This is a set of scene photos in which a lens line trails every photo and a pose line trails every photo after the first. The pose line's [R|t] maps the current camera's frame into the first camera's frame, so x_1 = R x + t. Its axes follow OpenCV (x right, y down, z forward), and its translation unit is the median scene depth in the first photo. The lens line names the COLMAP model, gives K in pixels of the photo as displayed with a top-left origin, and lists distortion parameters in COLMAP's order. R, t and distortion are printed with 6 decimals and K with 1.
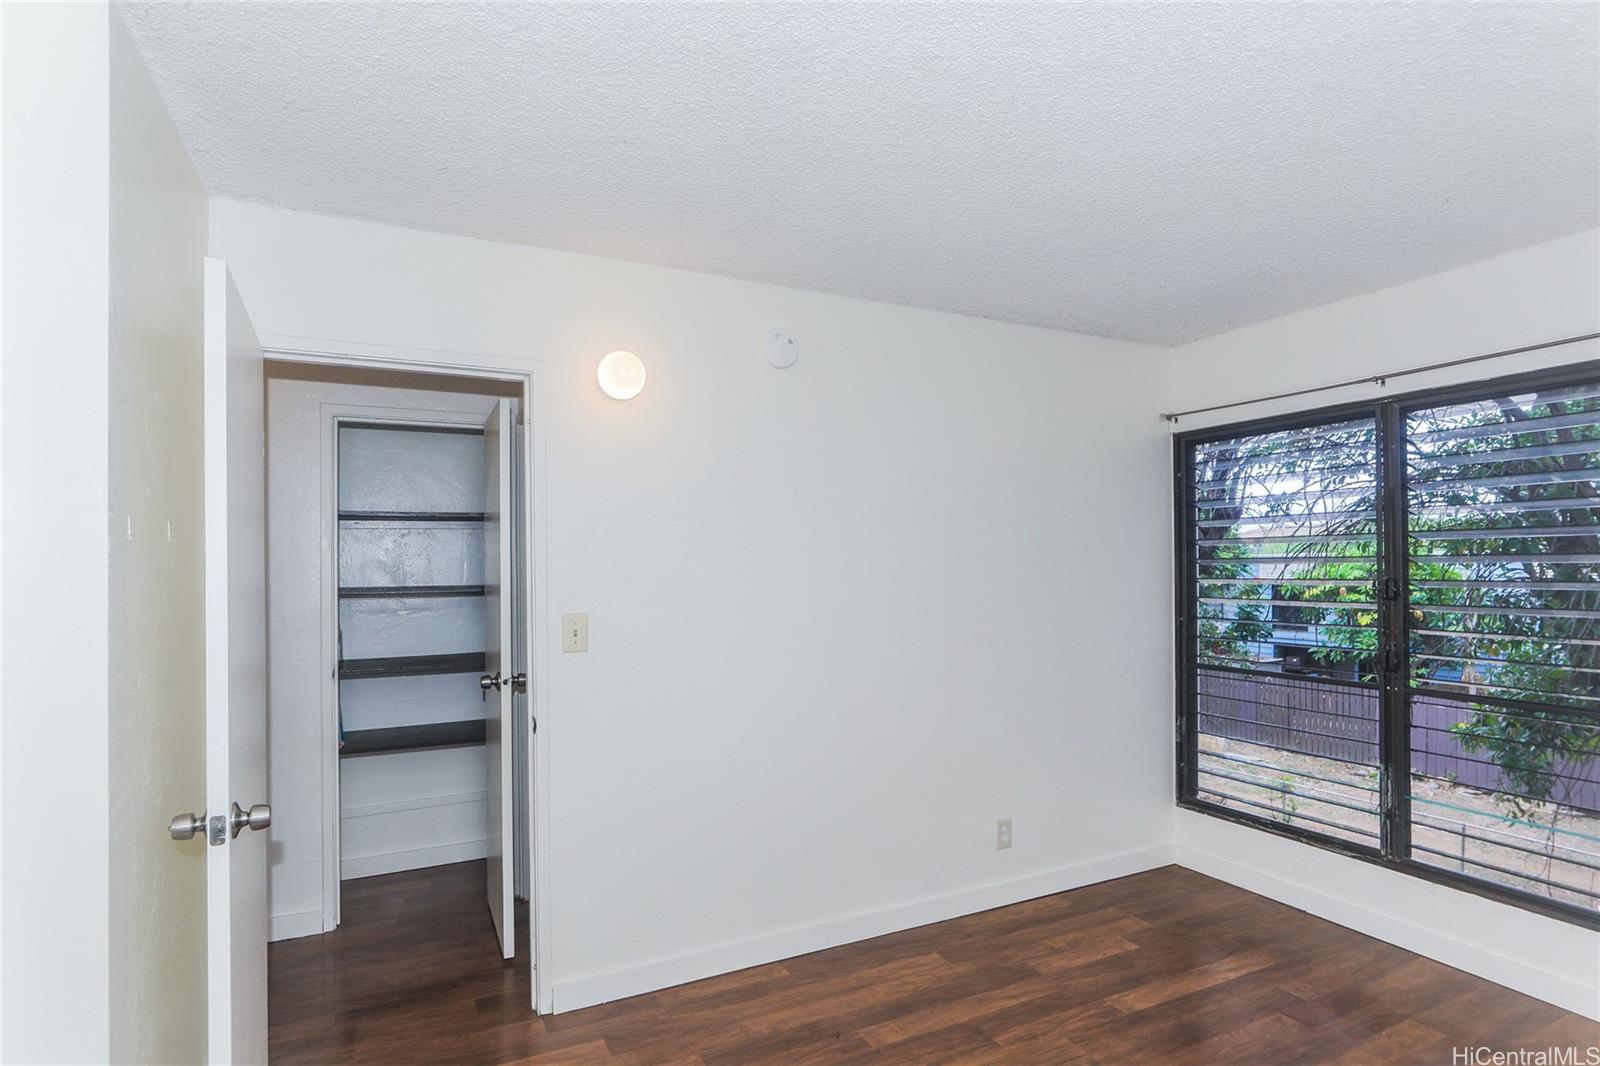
lens RADIAL K [[820.5, 0, 794.3], [0, 820.5, 563.1], [0, 0, 1]] dist [-0.014558, 0.004522]
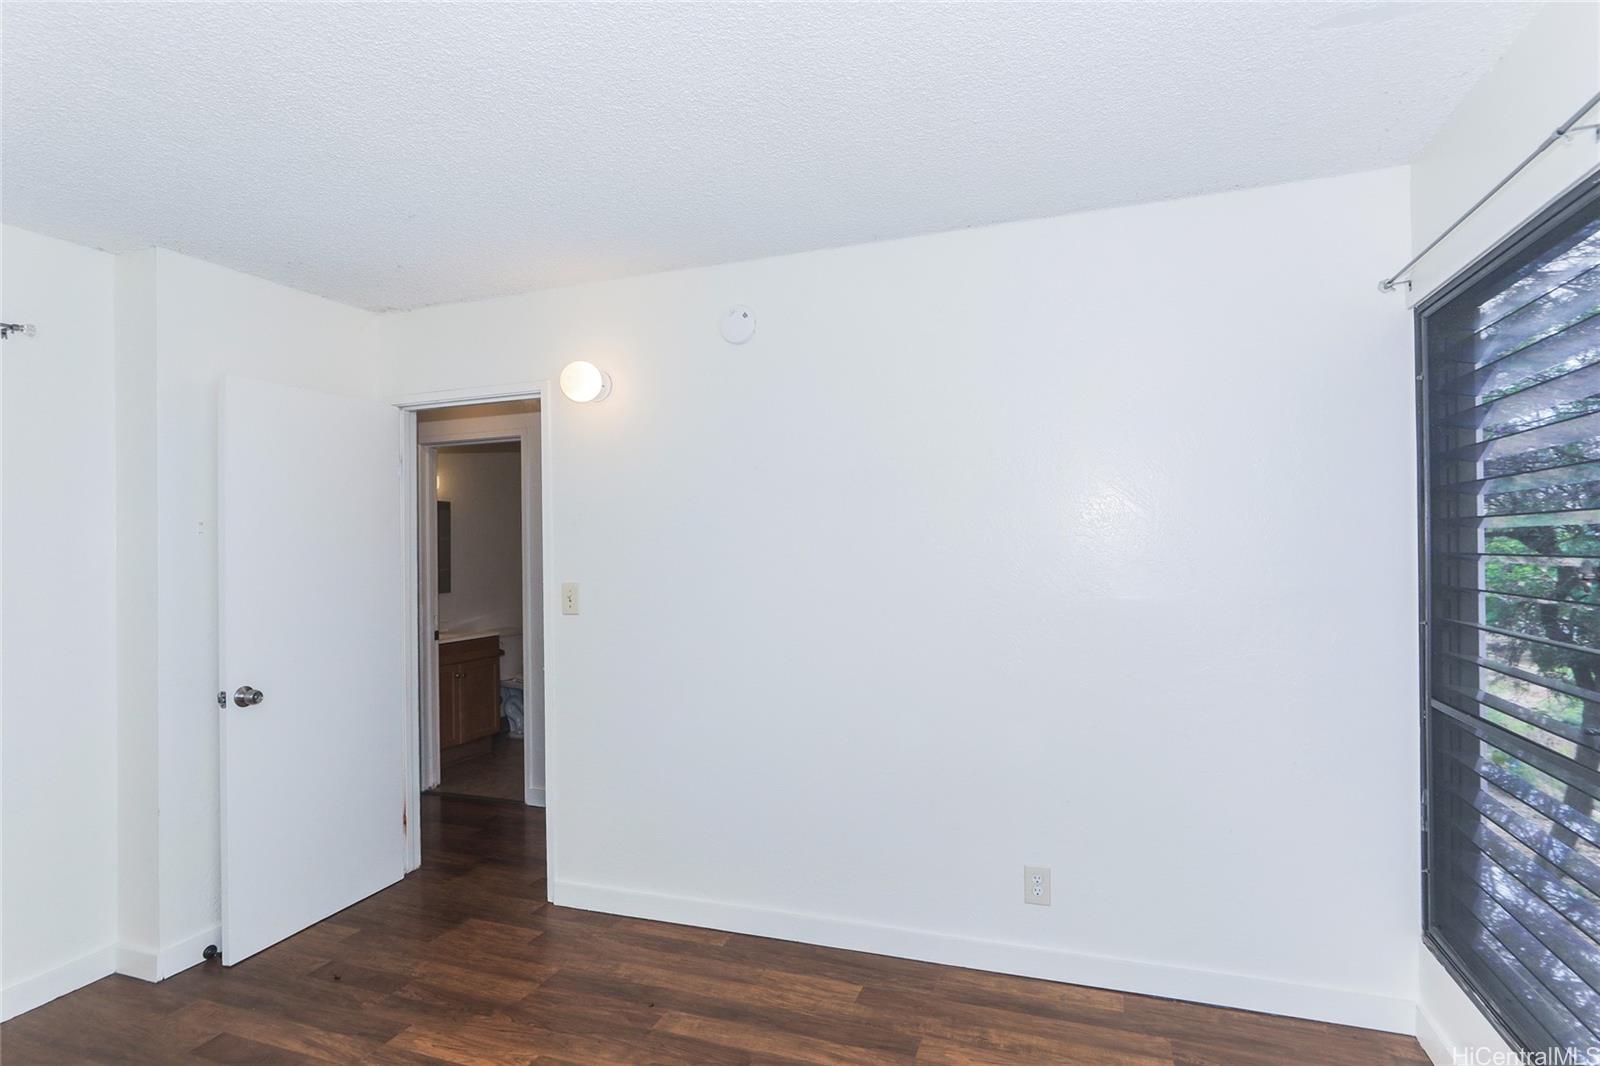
lens RADIAL K [[820.5, 0, 799.3], [0, 820.5, 537.7], [0, 0, 1]] dist [-0.014558, 0.004522]
pose [[0.691799, -0.011523, -0.721998, 0.781941], [0.023077, 0.999715, 0.006157, -0.006638], [0.721721, -0.020921, 0.691868, 0.372479]]
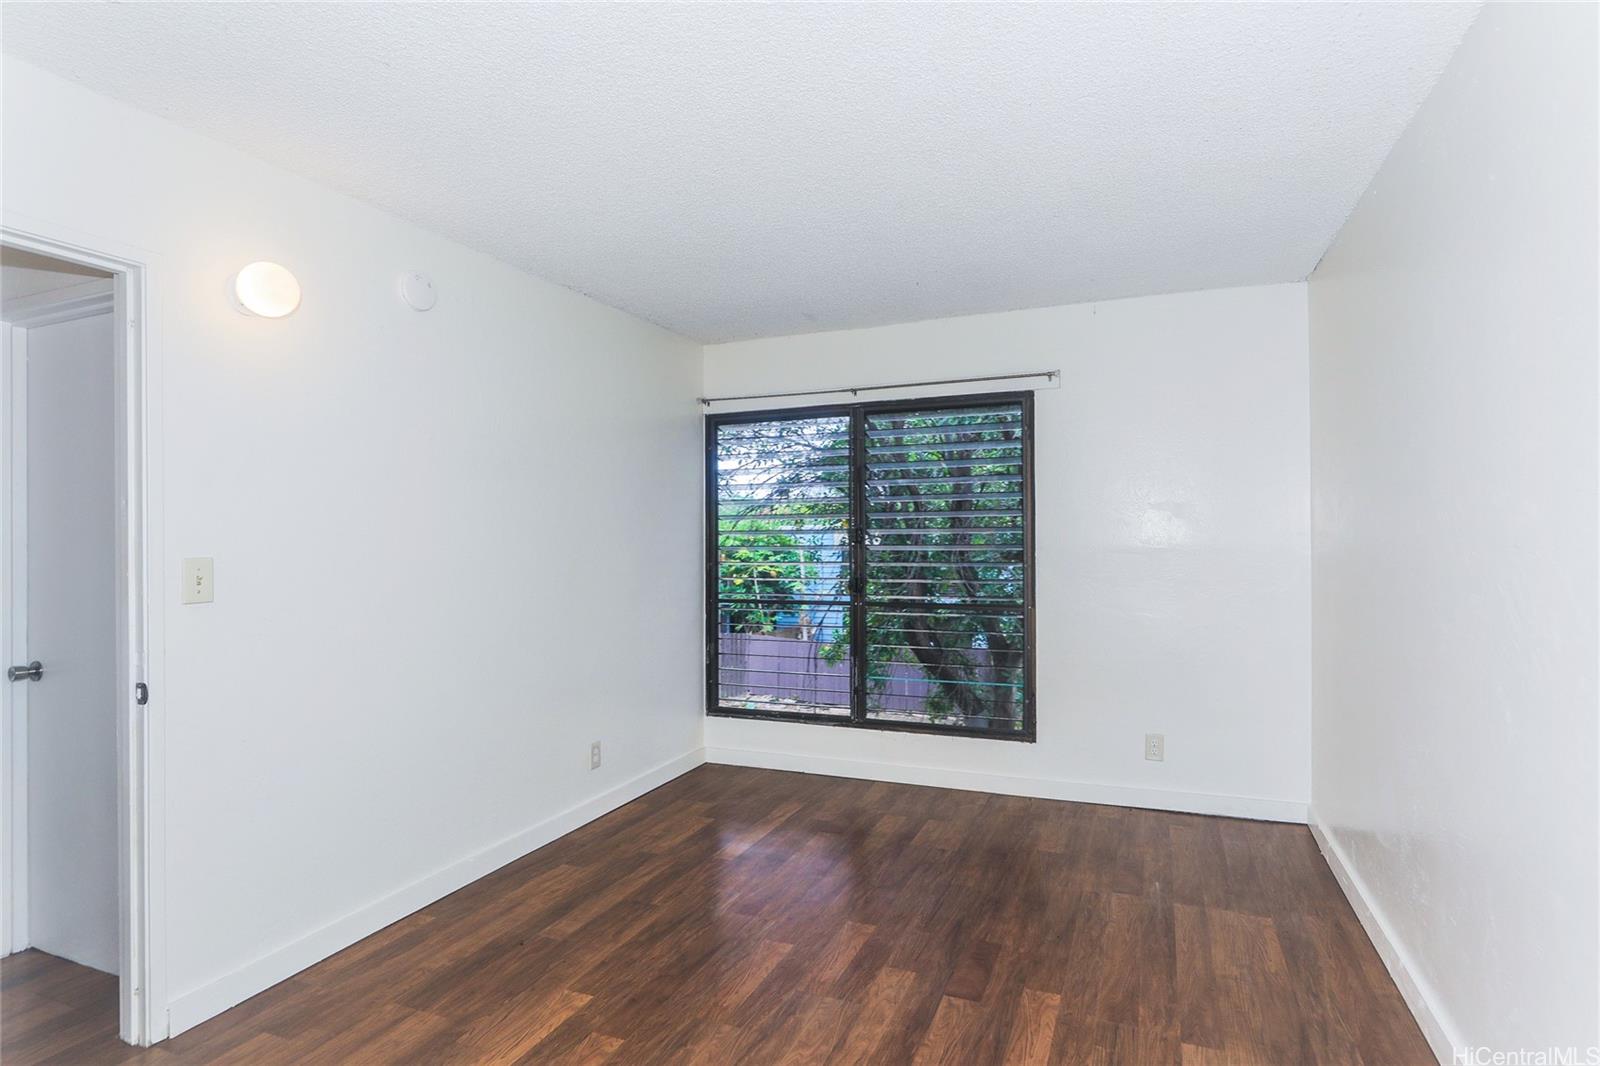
lens RADIAL K [[820.5, 0, 803.3], [0, 820.5, 542.9], [0, 0, 1]] dist [-0.014558, 0.004522]
pose [[0.755828, -0.005239, 0.654750, -0.311941], [0.002175, 0.999983, 0.005491, 0.038011], [-0.654767, -0.002726, 0.755826, -0.047383]]
